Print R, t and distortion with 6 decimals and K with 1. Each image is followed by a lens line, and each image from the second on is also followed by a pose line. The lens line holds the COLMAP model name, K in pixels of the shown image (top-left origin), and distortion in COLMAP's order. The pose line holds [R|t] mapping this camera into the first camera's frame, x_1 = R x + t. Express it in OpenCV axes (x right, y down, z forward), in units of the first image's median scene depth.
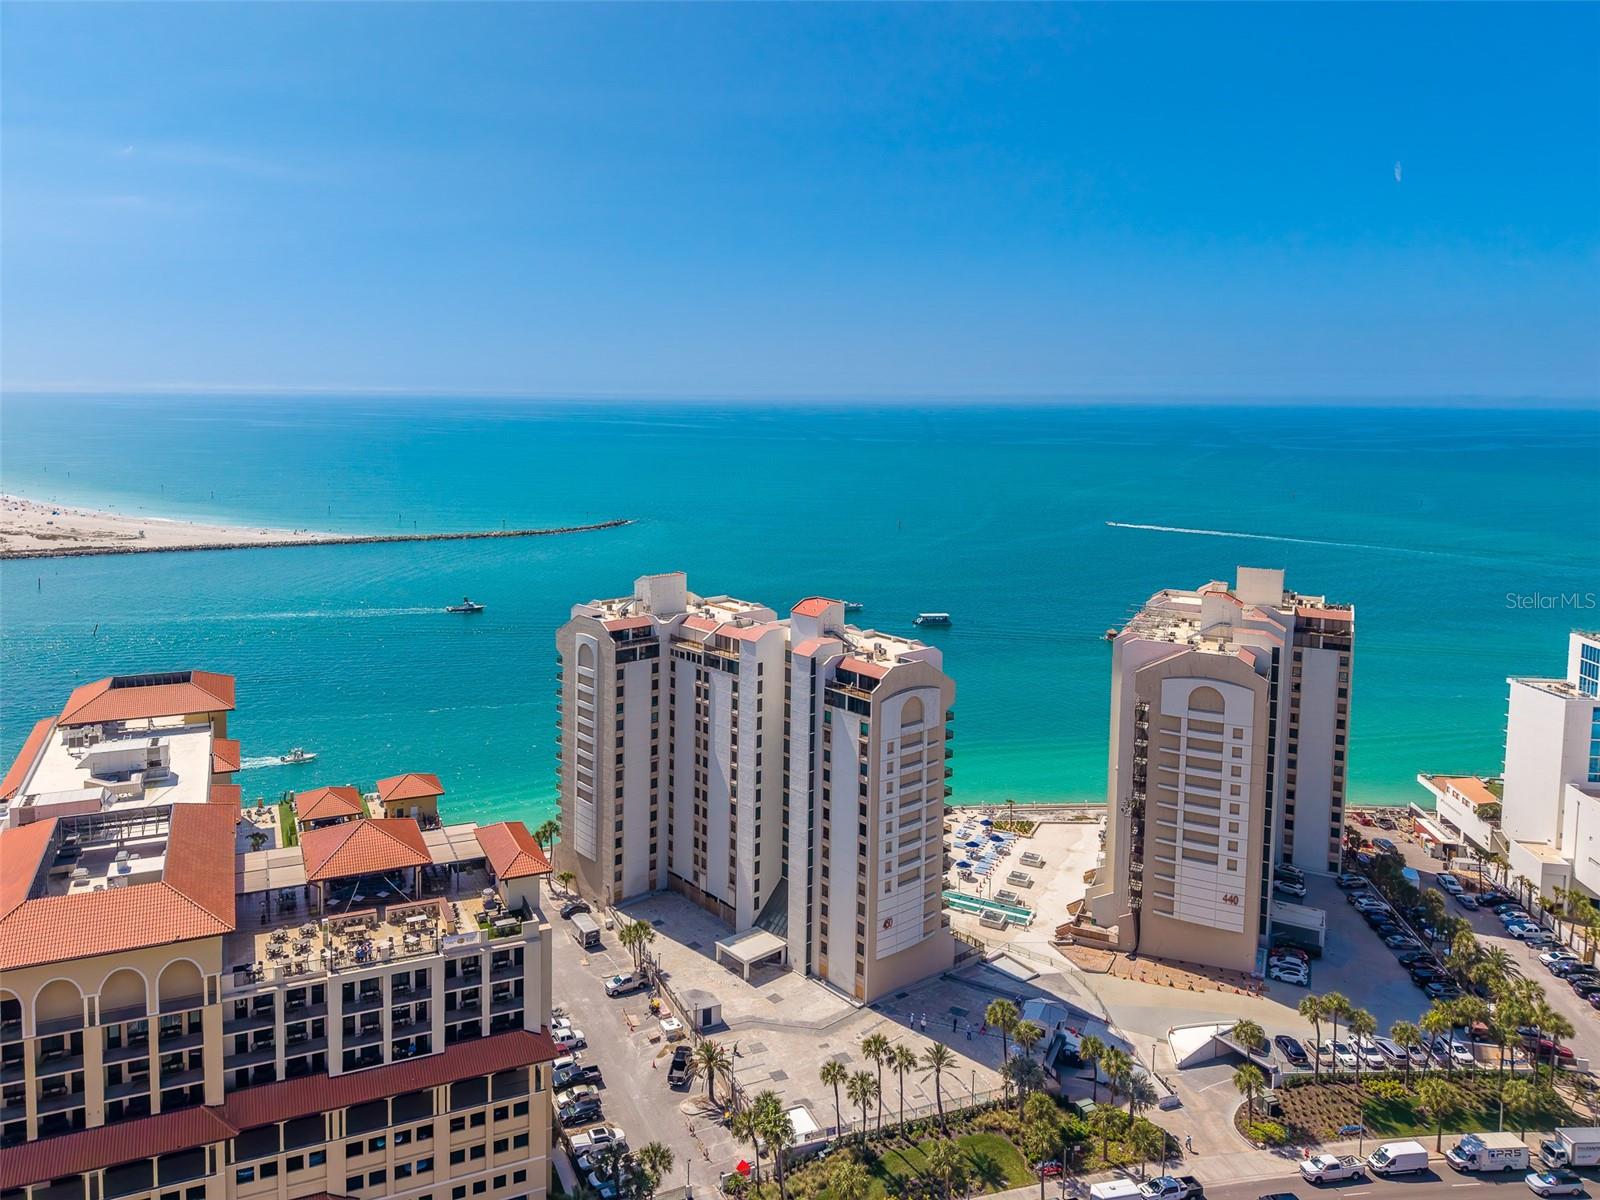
lens RADIAL K [[1199.7, 0, 798.4], [0, 1199.7, 612.1], [0, 0, 1]] dist [0.024872, 0.000938]
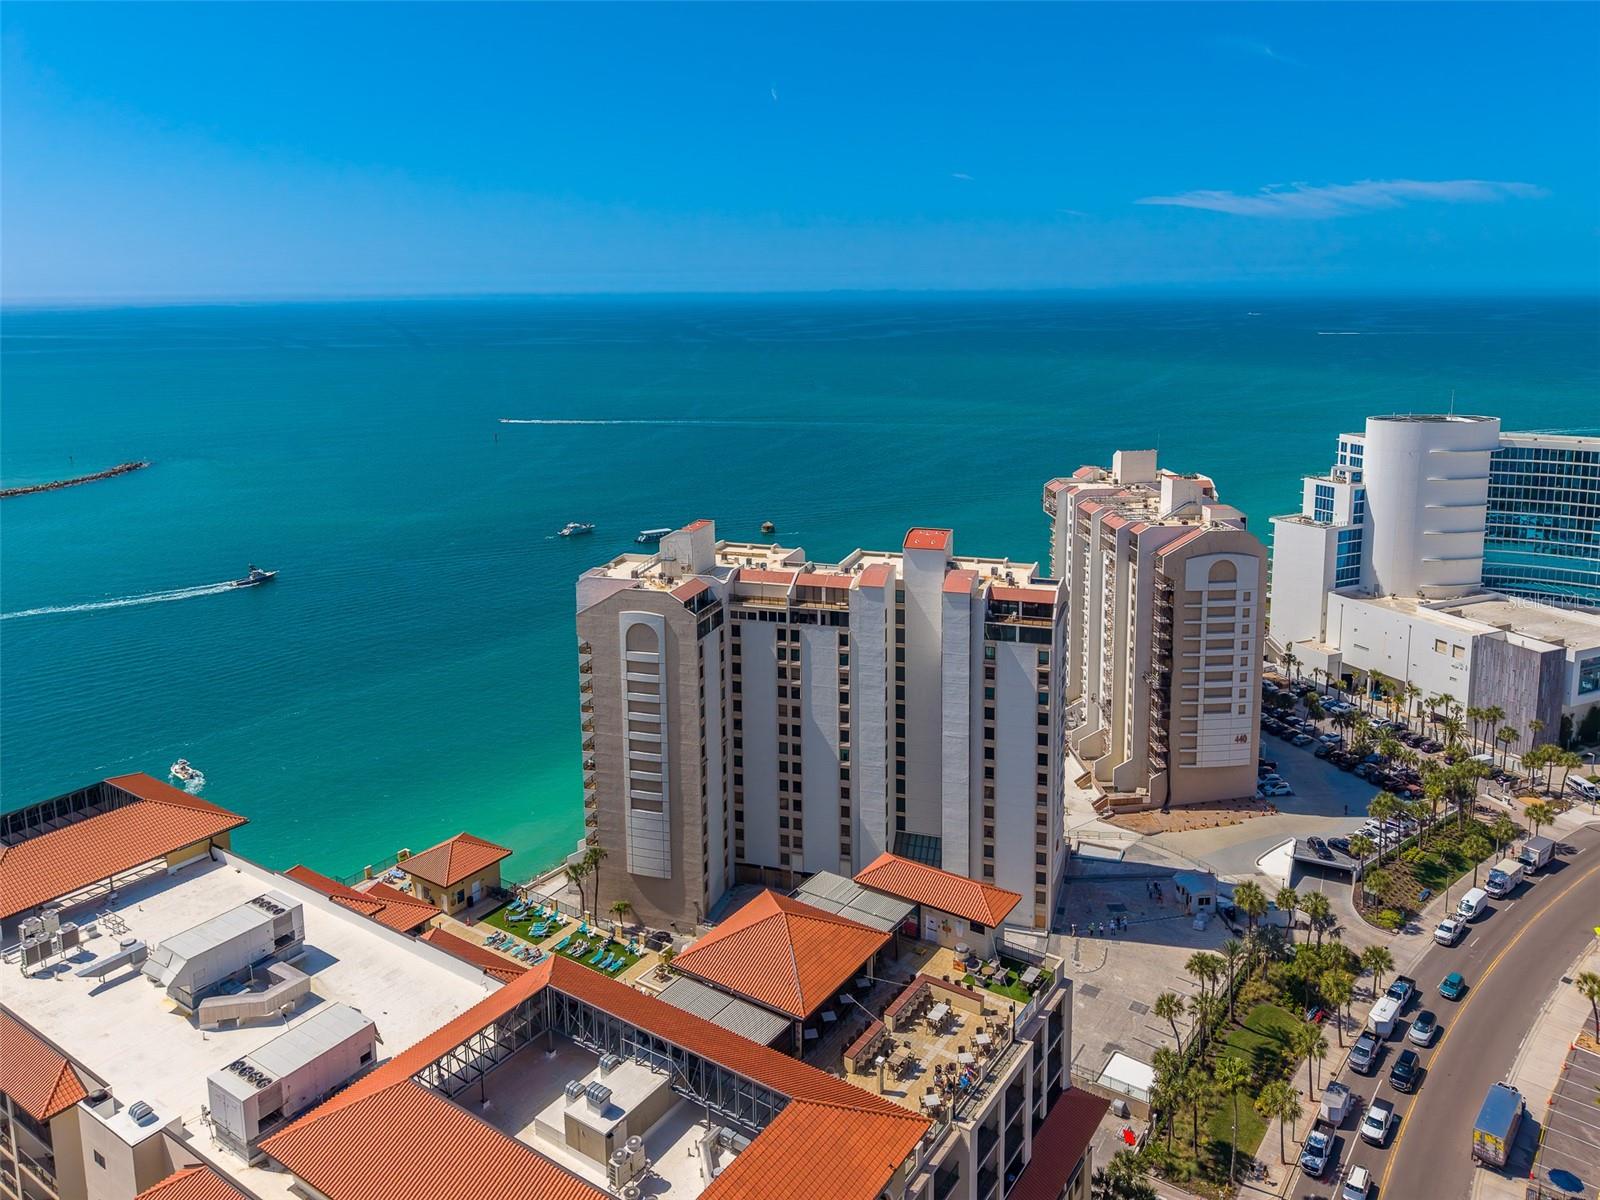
lens RADIAL K [[1122.7, 0, 799.9], [0, 1122.7, 585.1], [0, 0, 1]] dist [0.028846, -0.004466]
pose [[0.813168, -0.161889, 0.559061, -0.546538], [0.117851, 0.986440, 0.114229, -0.078064], [-0.569972, -0.027001, 0.821220, 0.344022]]
